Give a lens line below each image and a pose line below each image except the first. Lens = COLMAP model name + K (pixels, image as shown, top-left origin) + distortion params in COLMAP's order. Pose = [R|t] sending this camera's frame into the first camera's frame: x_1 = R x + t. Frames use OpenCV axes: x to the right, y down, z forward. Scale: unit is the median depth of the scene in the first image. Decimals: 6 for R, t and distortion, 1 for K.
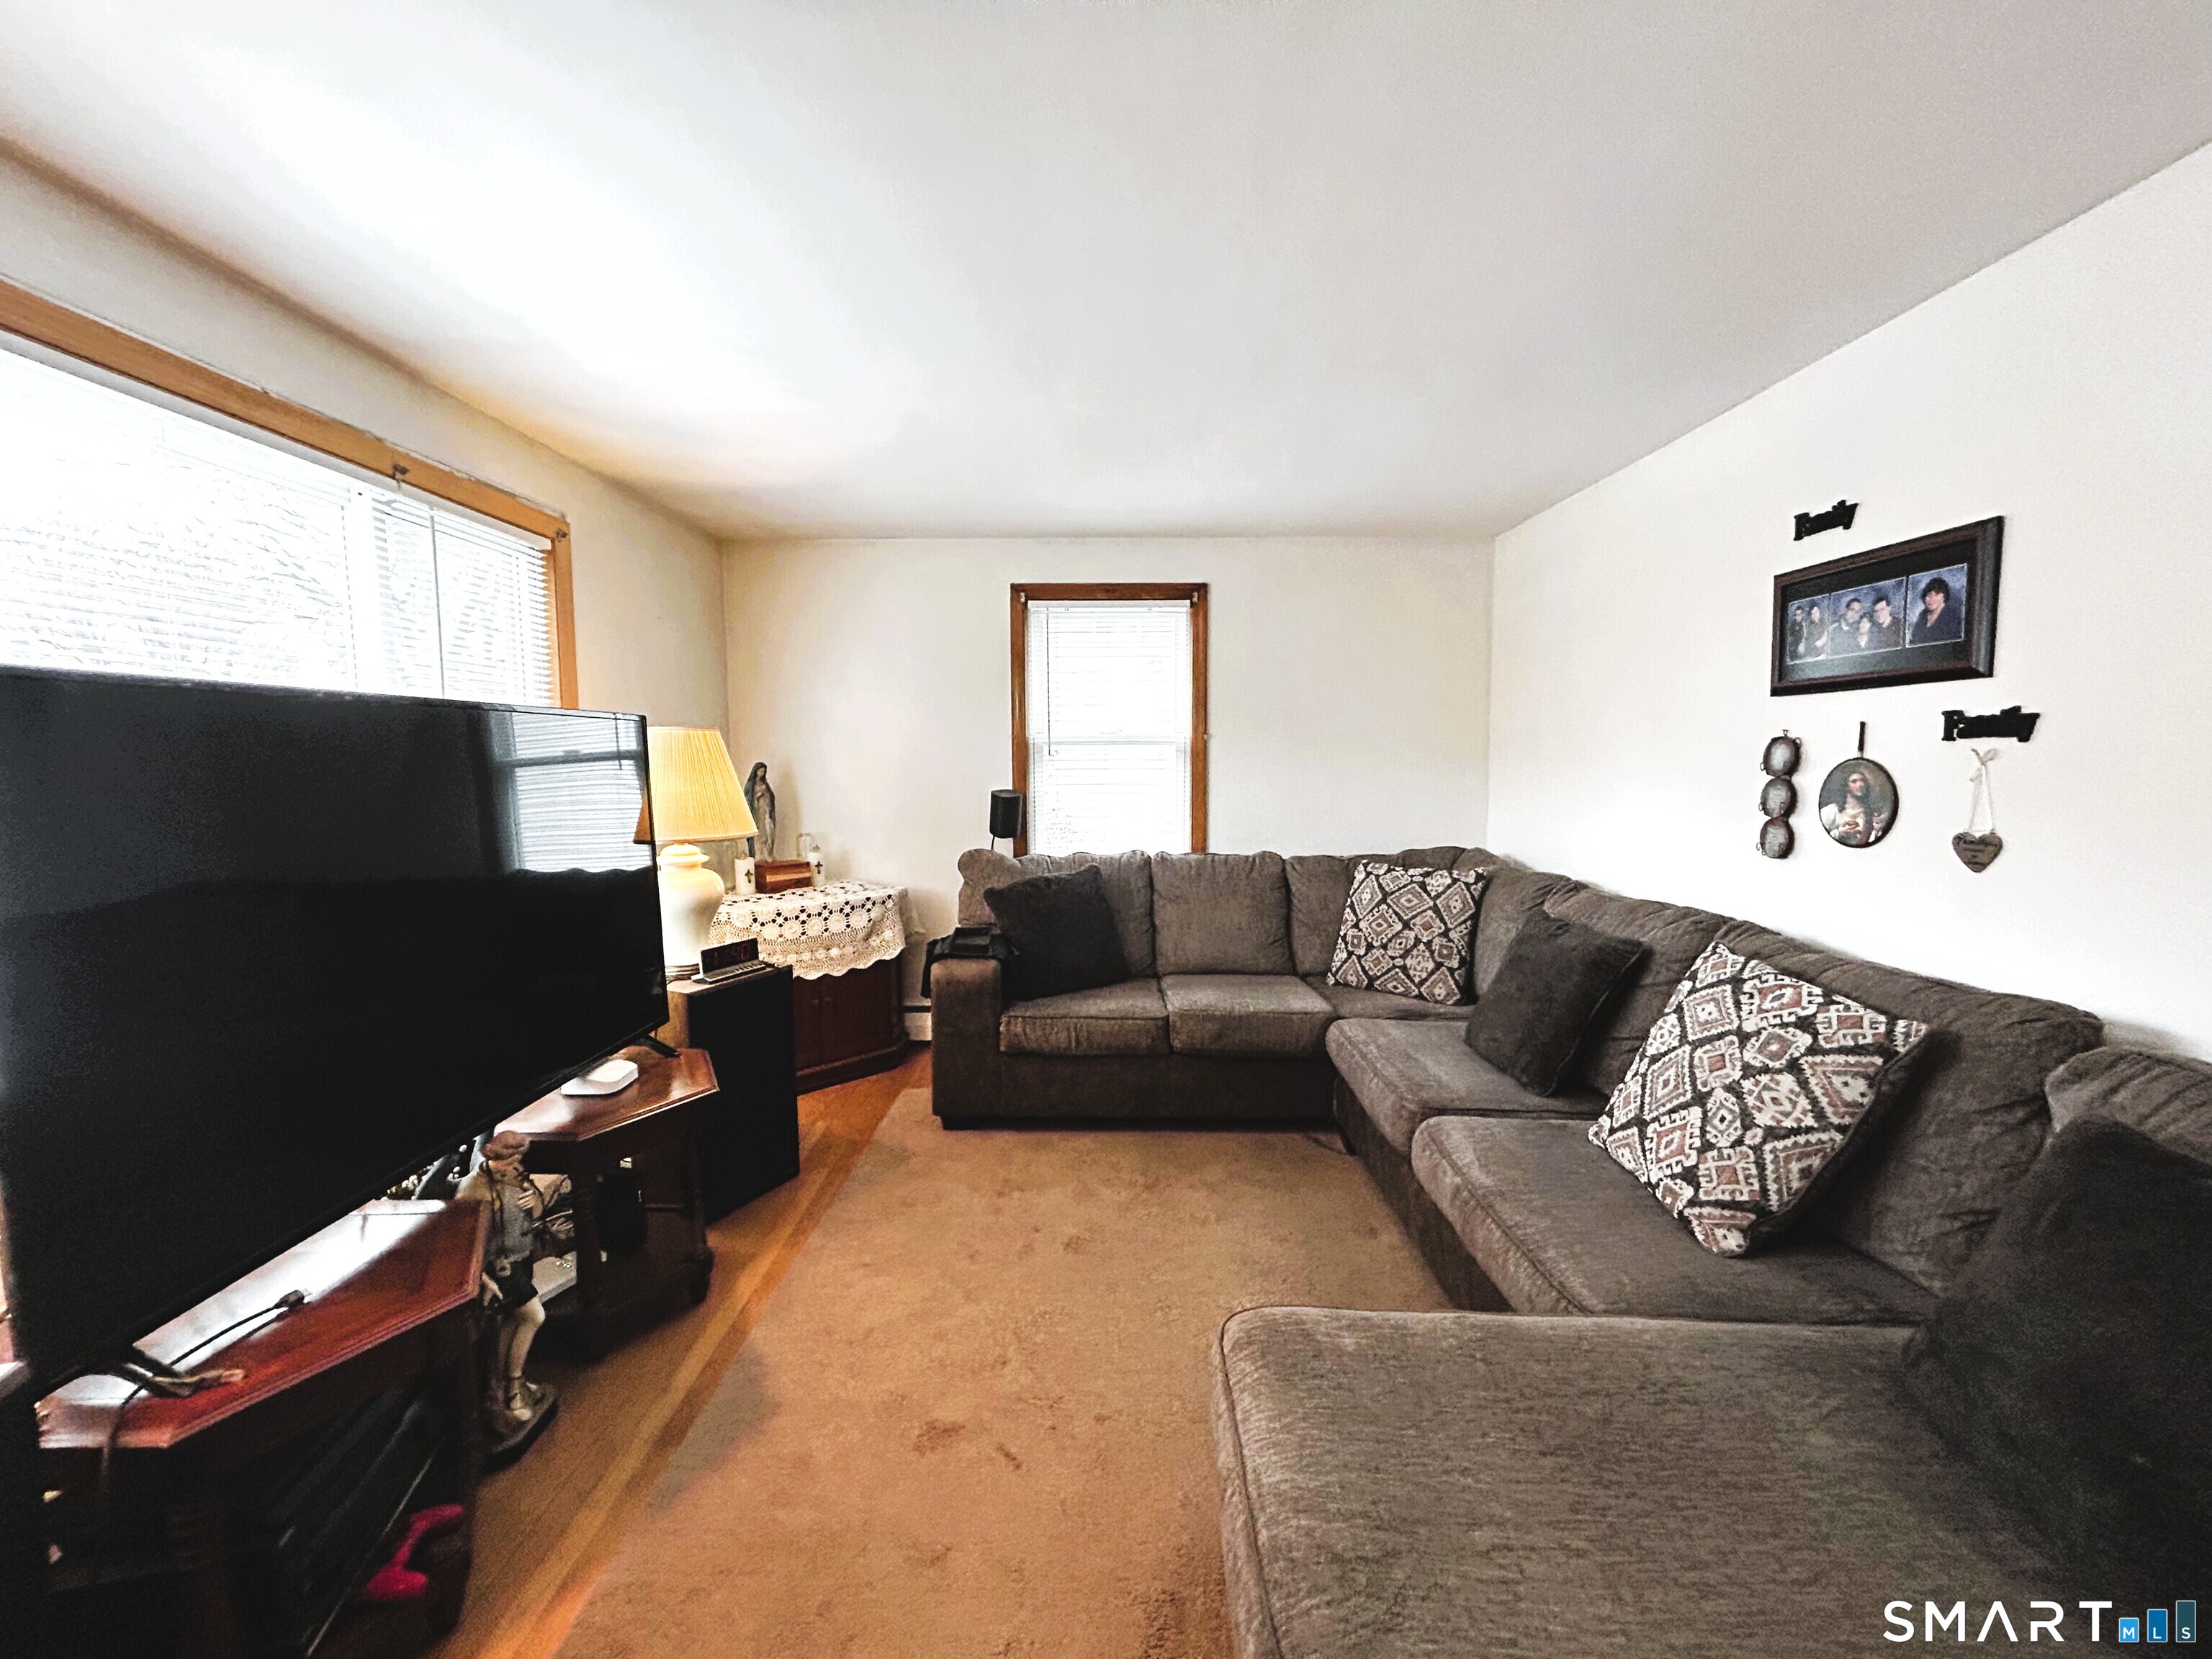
lens RADIAL K [[864.5, 0, 1103.9], [0, 864.5, 808.8], [0, 0, 1]] dist [-0.000275, 0.000236]
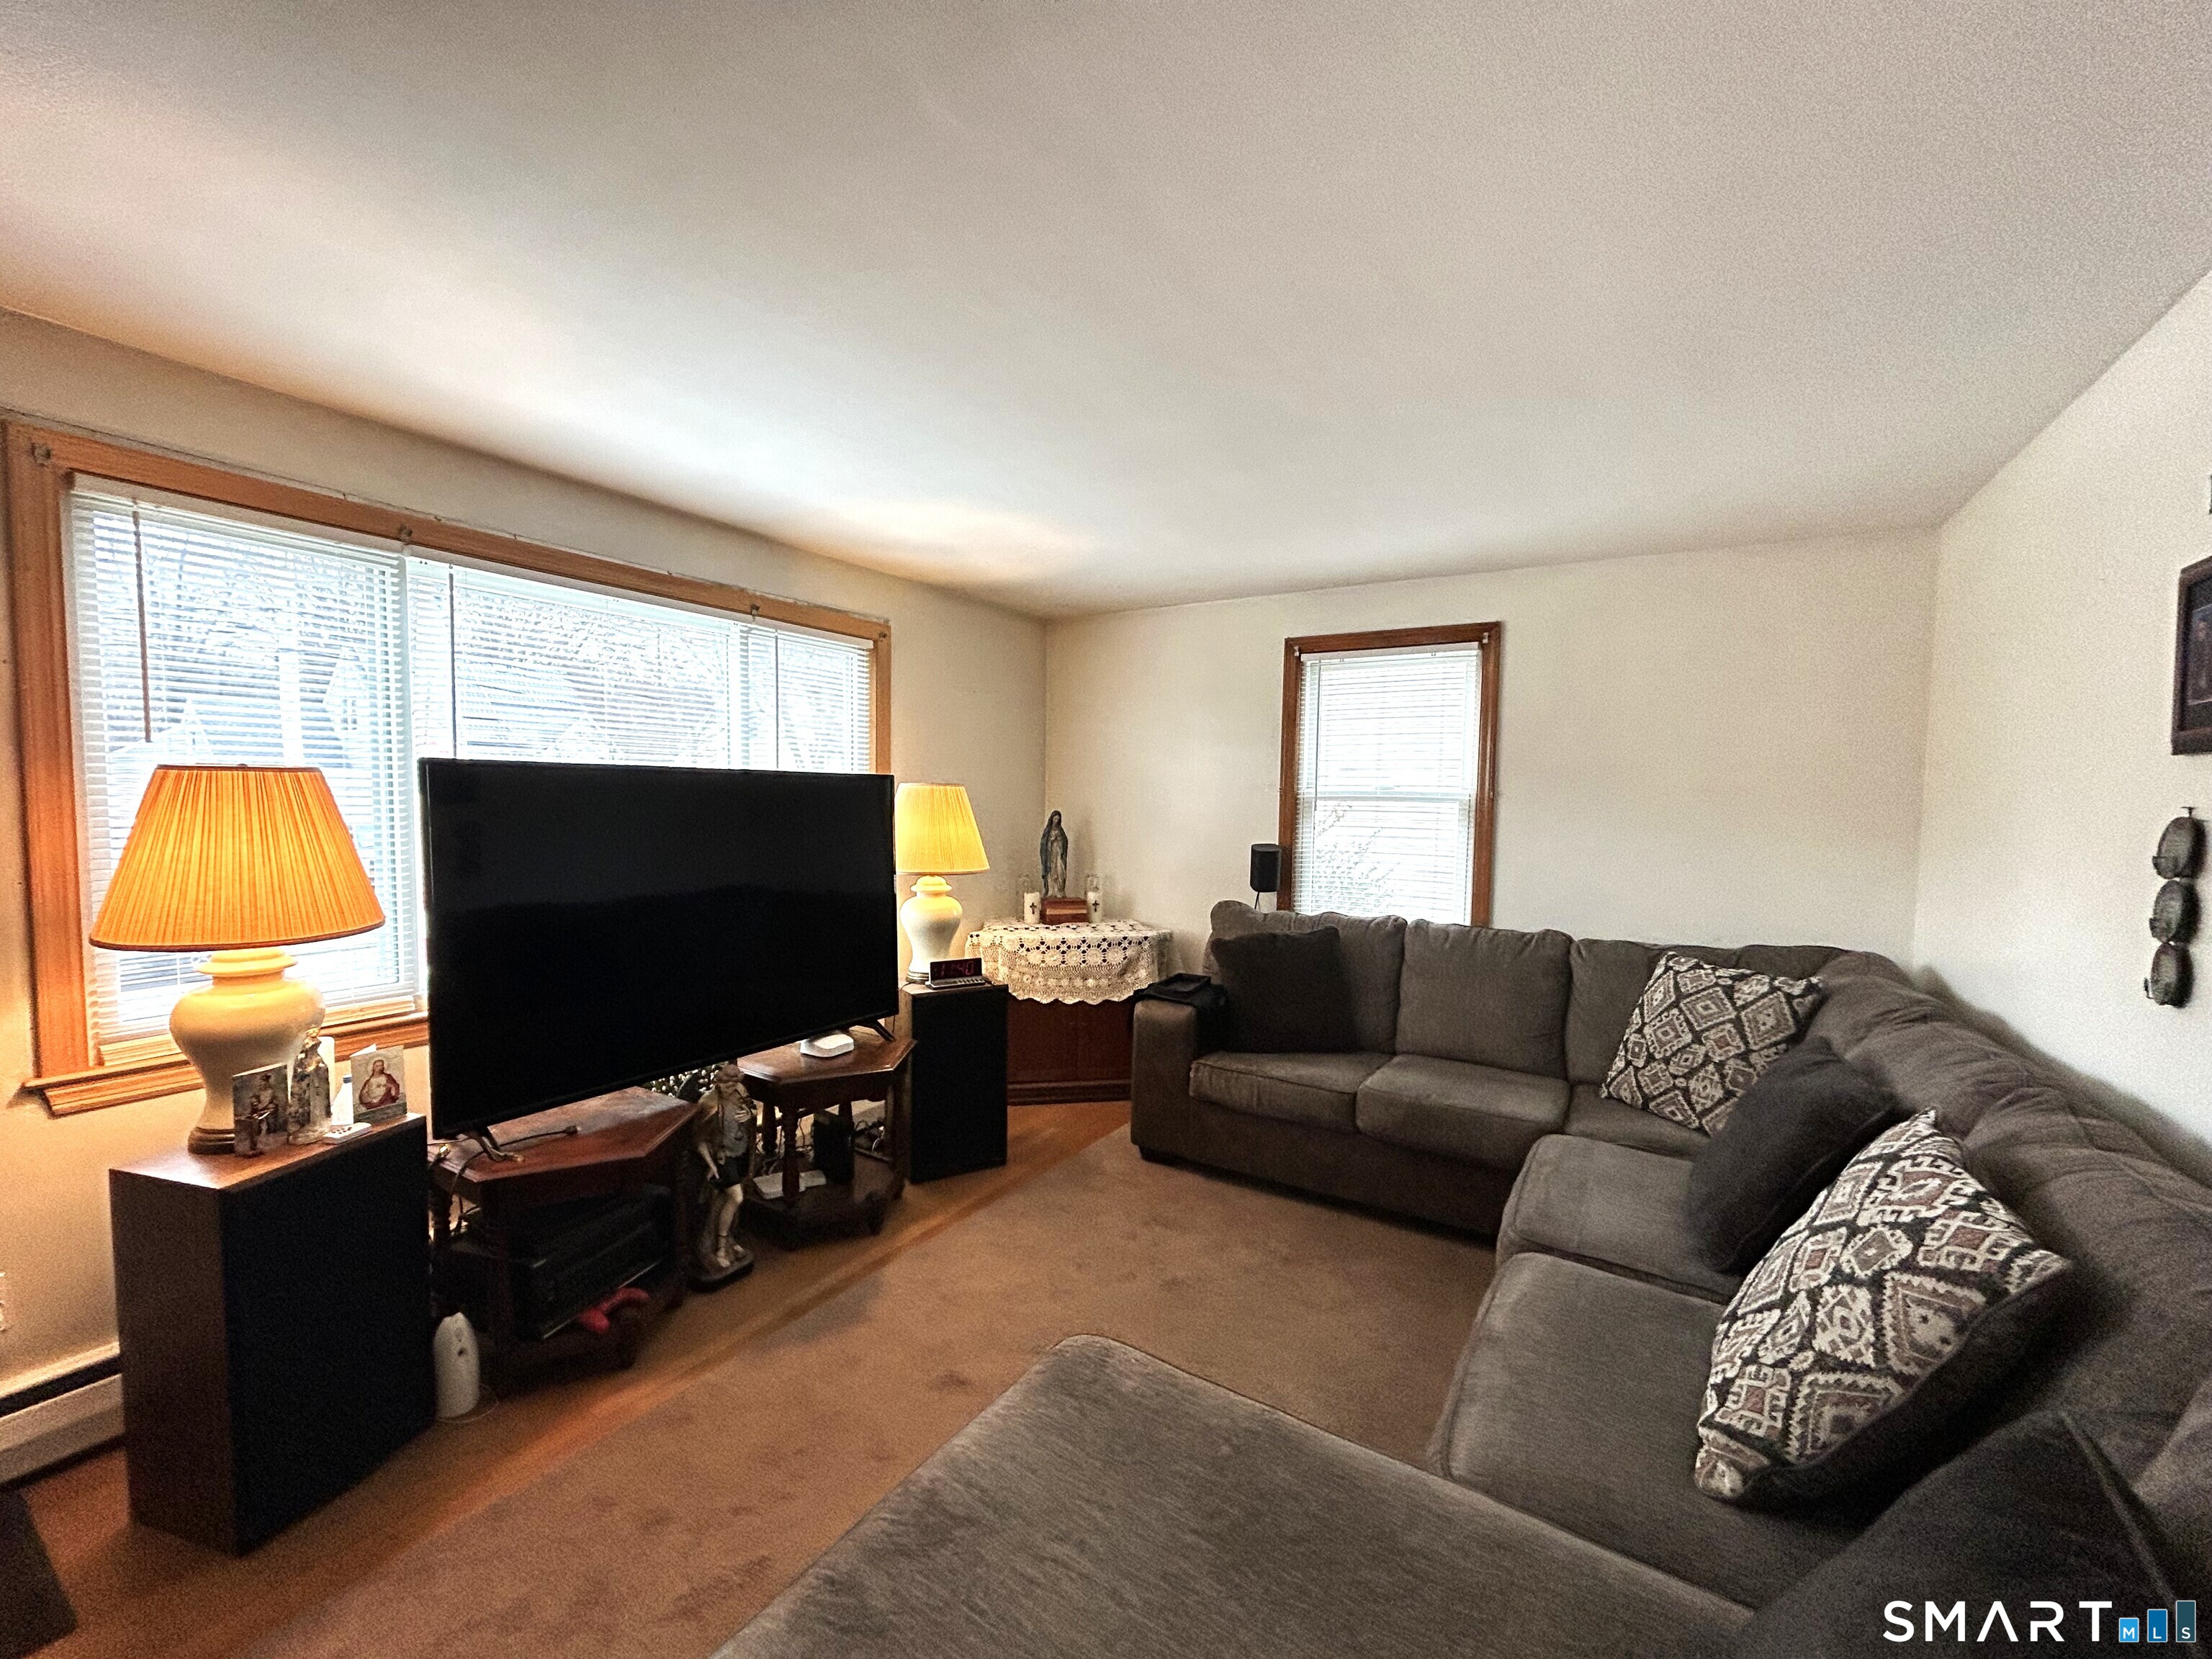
lens RADIAL K [[900.7, 0, 1106.0], [0, 900.7, 829.5], [0, 0, 1]] dist [-0.008291, 0.000113]
pose [[0.854582, 0.037367, -0.517970, 0.341386], [-0.052430, 0.998520, -0.014468, -0.017540], [0.516663, 0.039522, 0.855276, 0.011363]]
